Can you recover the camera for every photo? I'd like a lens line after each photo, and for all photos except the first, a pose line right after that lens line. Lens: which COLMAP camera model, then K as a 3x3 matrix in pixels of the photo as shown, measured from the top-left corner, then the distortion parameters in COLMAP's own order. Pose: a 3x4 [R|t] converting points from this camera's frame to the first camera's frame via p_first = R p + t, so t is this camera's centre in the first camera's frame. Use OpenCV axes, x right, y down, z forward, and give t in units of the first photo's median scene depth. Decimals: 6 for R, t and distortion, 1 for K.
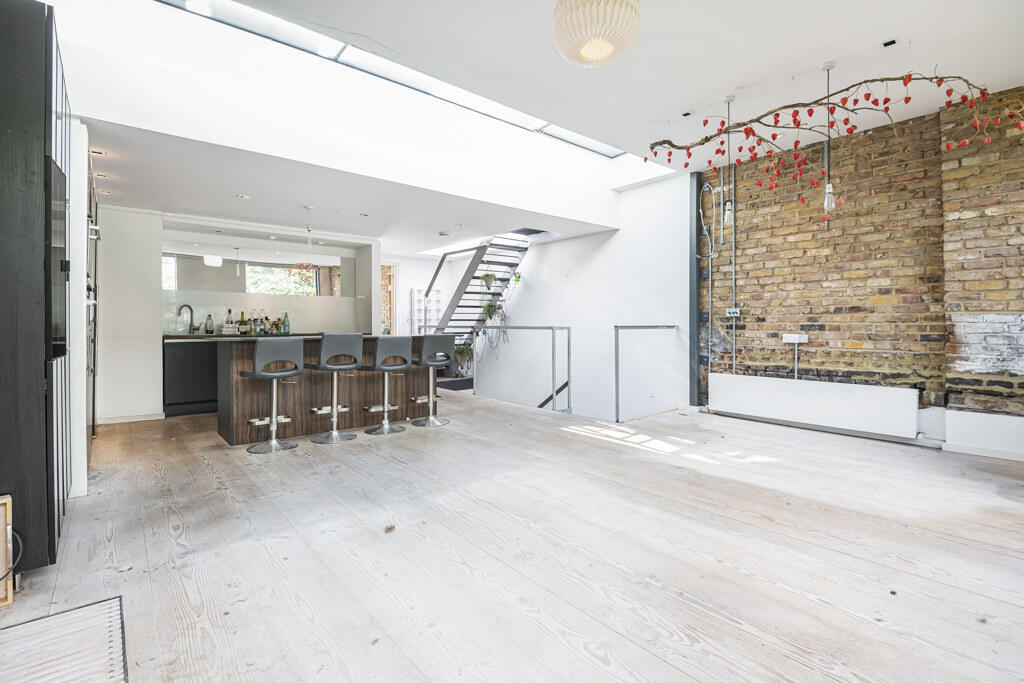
lens RADIAL K [[472.7, 0, 516.6], [0, 472.7, 328.1], [0, 0, 1]] dist [0.024172, -0.029049]
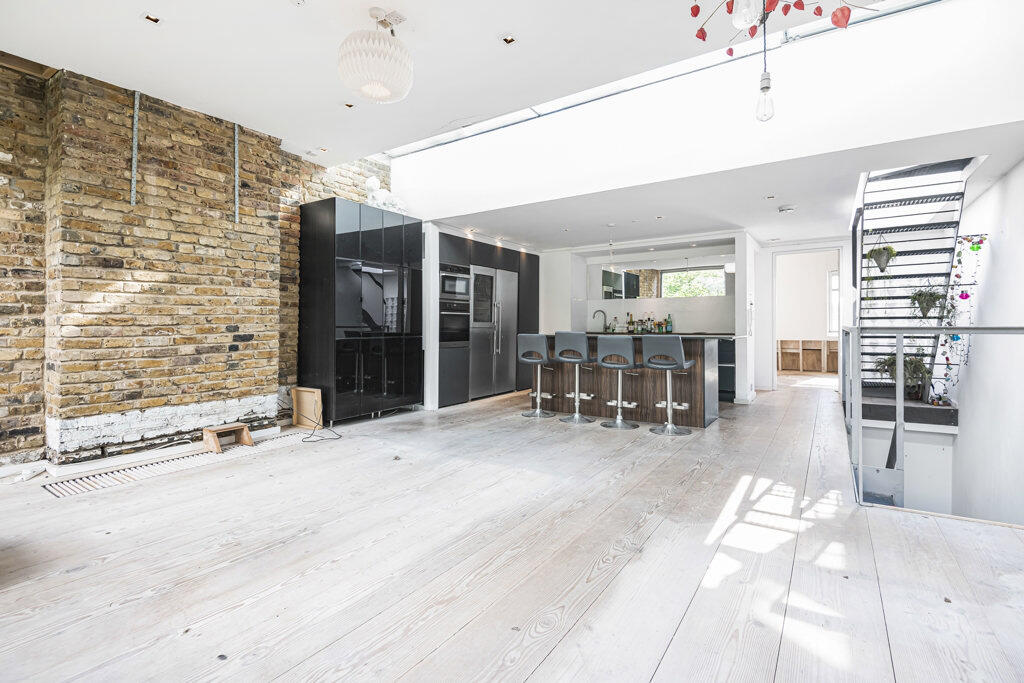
lens RADIAL K [[472.7, 0, 516.6], [0, 472.7, 328.1], [0, 0, 1]] dist [0.024172, -0.029049]
pose [[0.263688, 0.006324, -0.964587, 0.511096], [-0.007463, 0.999962, 0.004516, -0.001759], [0.964579, 0.006008, 0.263725, 0.380032]]
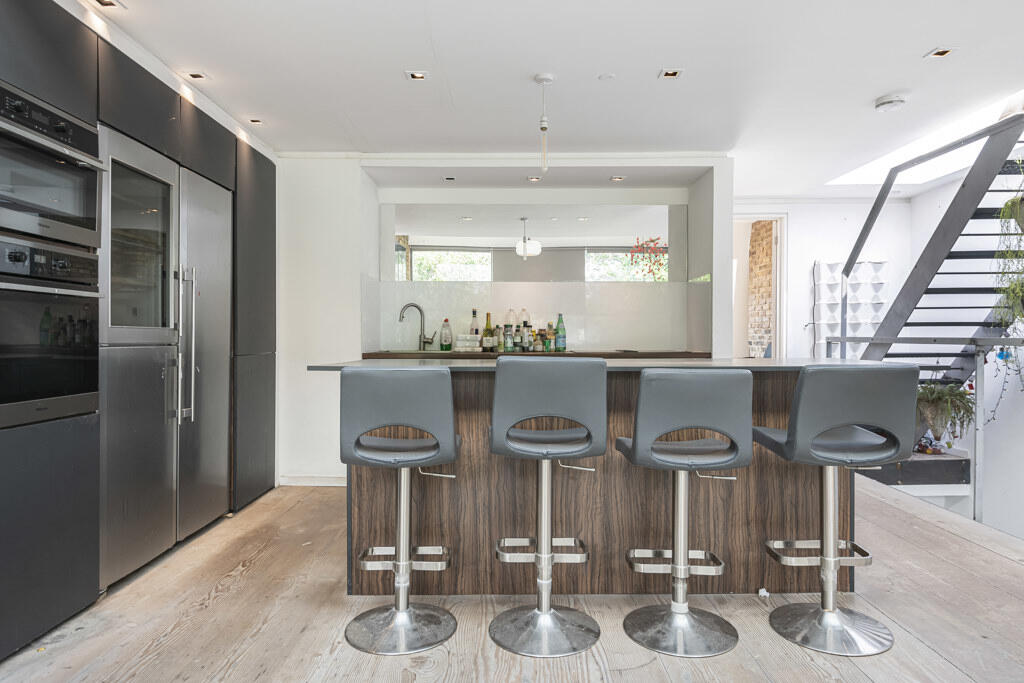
lens RADIAL K [[622.0, 0, 511.2], [0, 622.0, 346.0], [0, 0, 1]] dist [0.000498, -0.000236]
pose [[0.759195, 0.008387, -0.650809, -0.056339], [-0.004717, 0.999962, 0.007383, -0.000008], [0.650846, -0.002535, 0.759206, 0.425926]]
